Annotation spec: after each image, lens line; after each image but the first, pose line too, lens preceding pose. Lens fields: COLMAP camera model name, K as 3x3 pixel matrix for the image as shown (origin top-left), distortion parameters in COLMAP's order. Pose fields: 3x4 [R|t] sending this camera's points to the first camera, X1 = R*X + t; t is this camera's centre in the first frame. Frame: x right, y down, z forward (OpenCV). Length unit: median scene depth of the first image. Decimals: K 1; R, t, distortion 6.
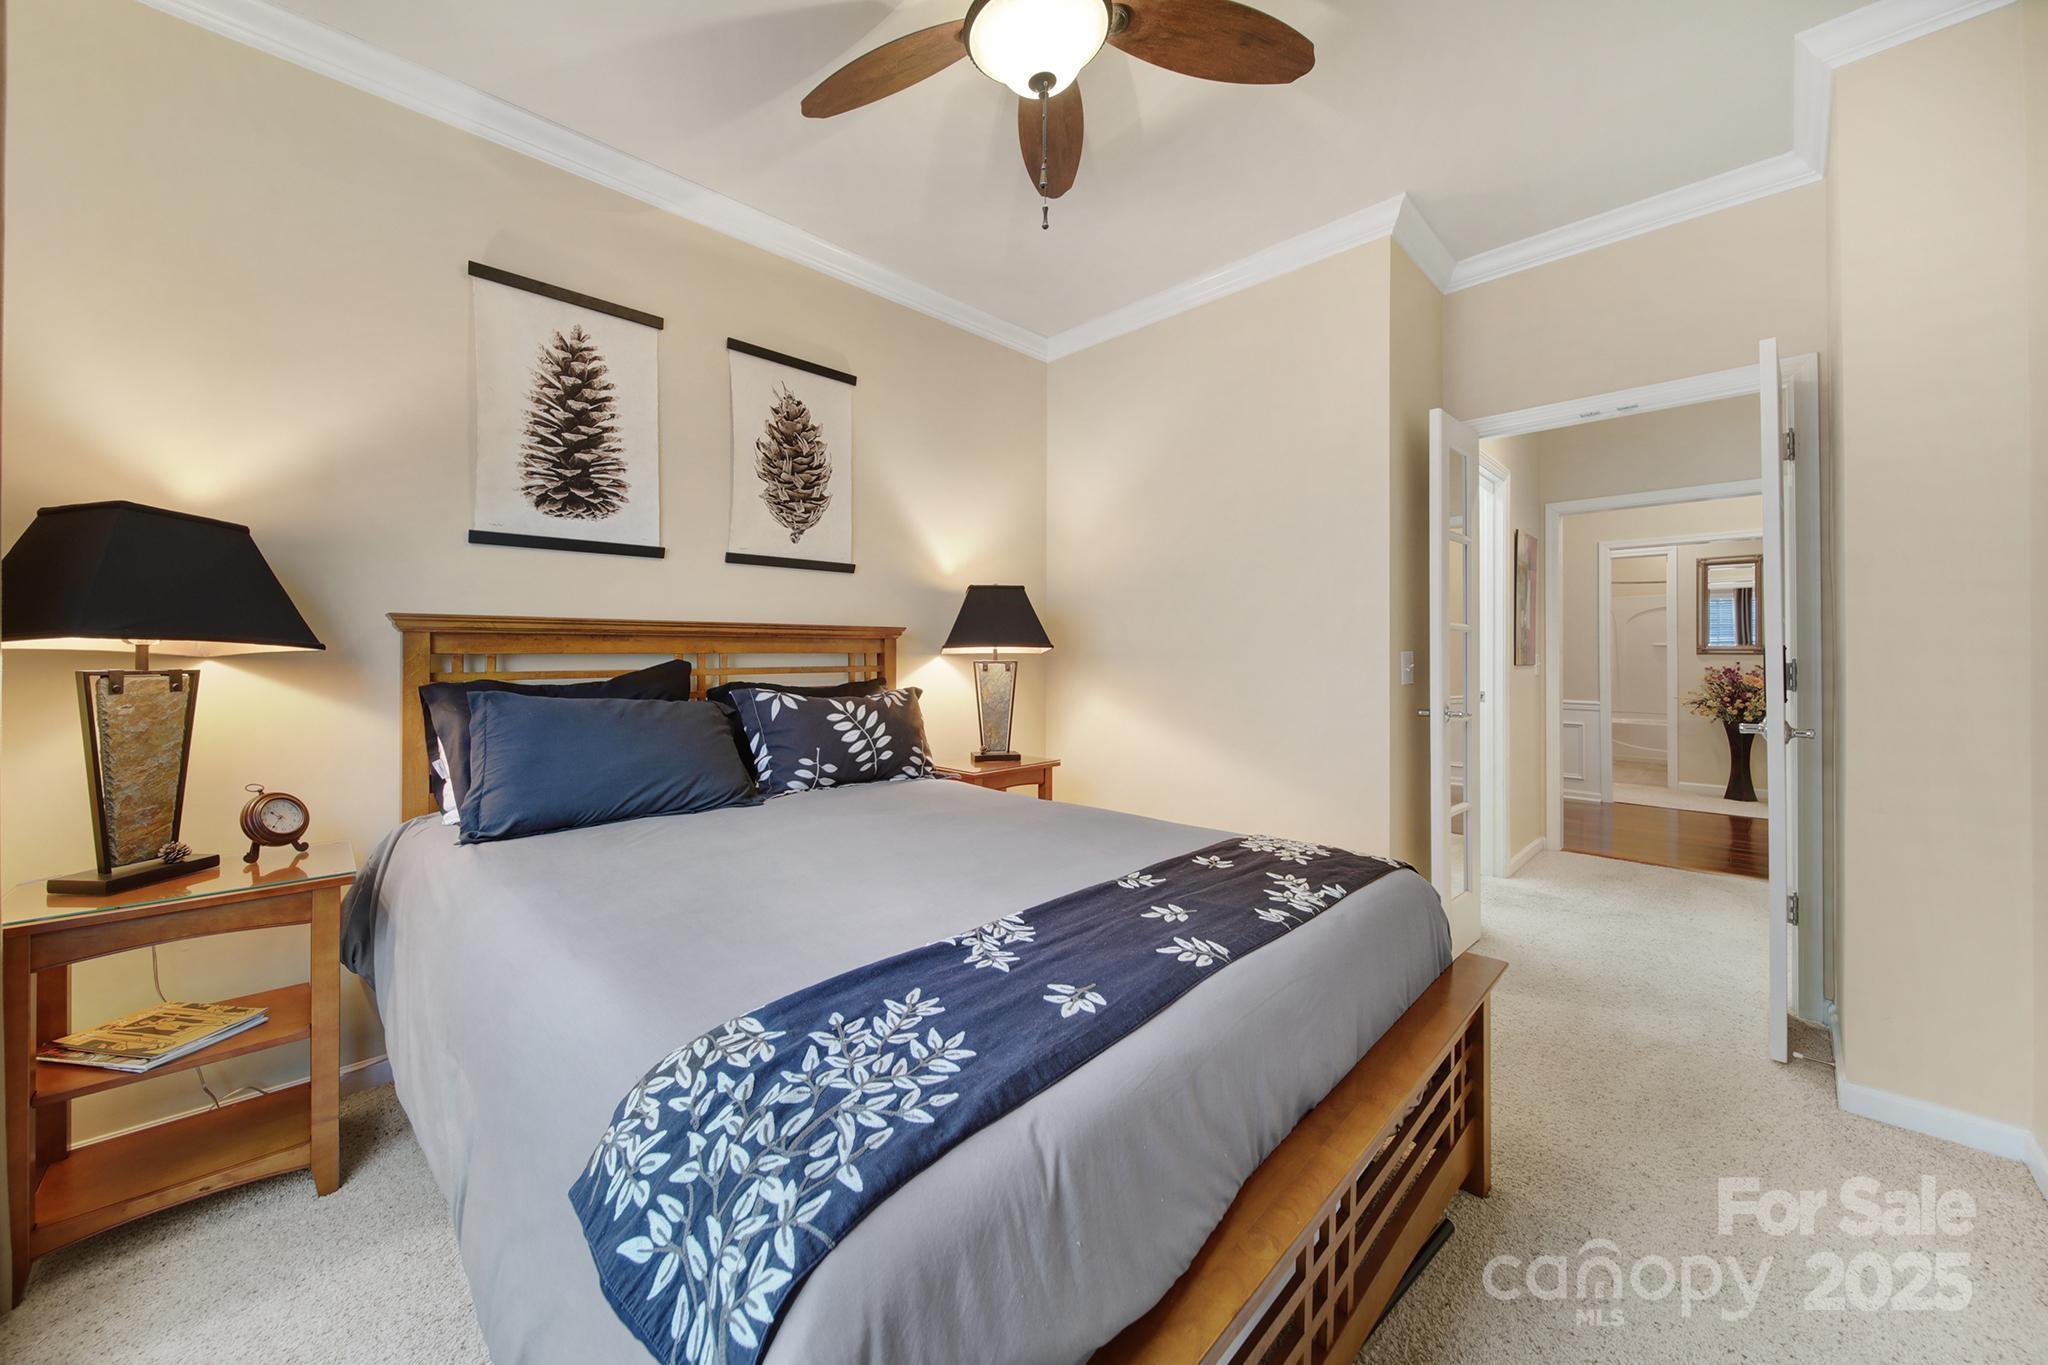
lens RADIAL K [[728.2, 0, 1022.6], [0, 728.2, 668.3], [0, 0, 1]] dist [0.000100, -0.002153]
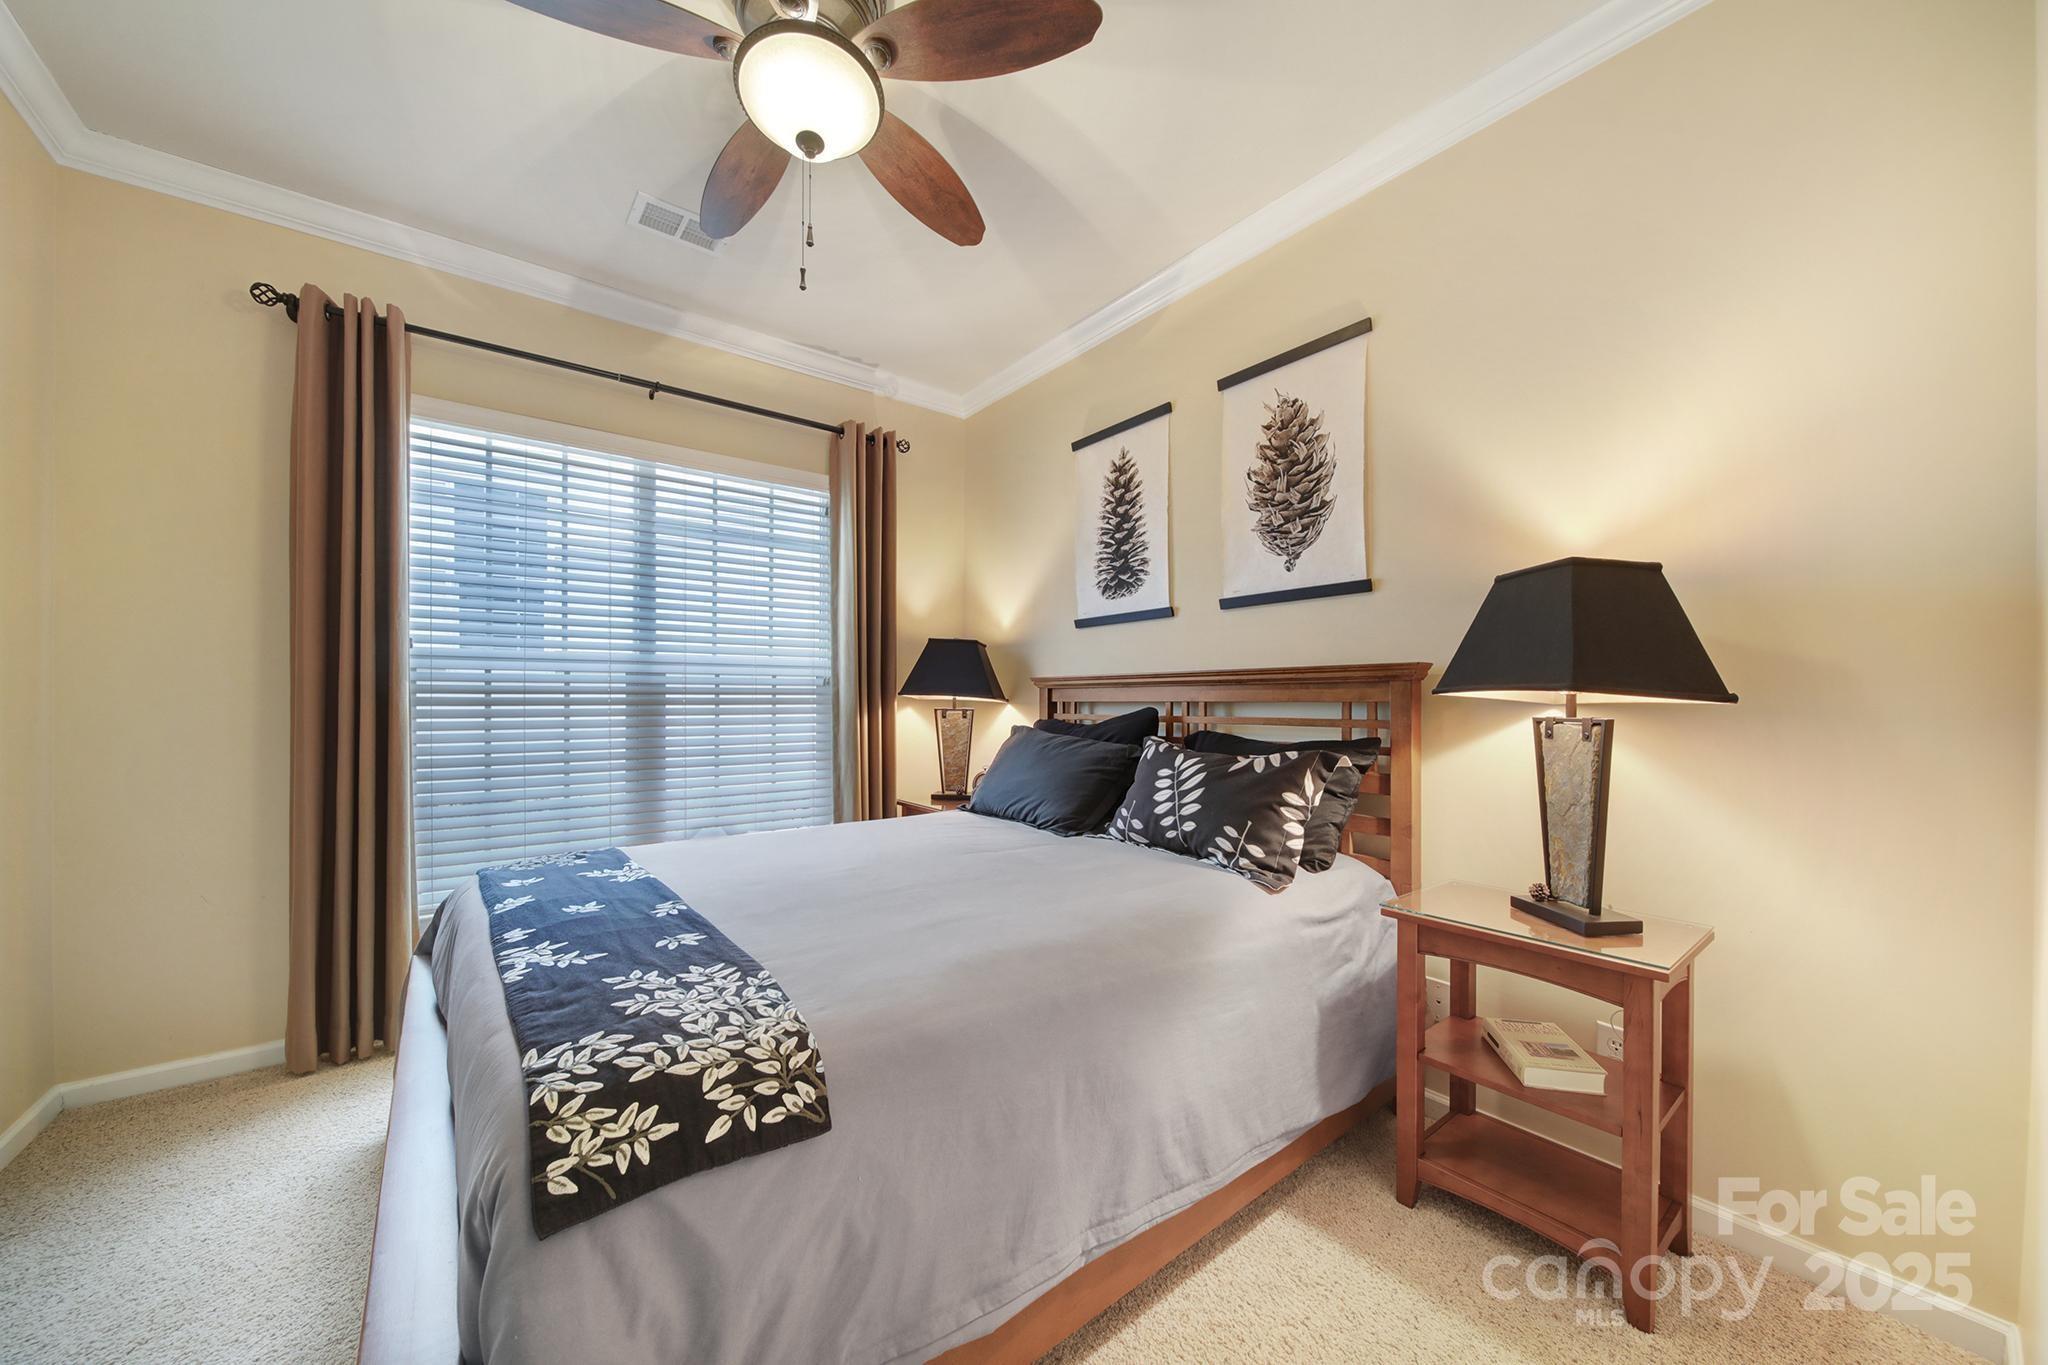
lens RADIAL K [[735.3, 0, 1020.6], [0, 735.3, 716.9], [0, 0, 1]] dist [0.000419, -0.000069]
pose [[-0.125792, 0.021027, -0.991834, 0.663152], [-0.022953, 0.999446, 0.024100, -0.019578], [0.991791, 0.025797, -0.125239, 0.926485]]
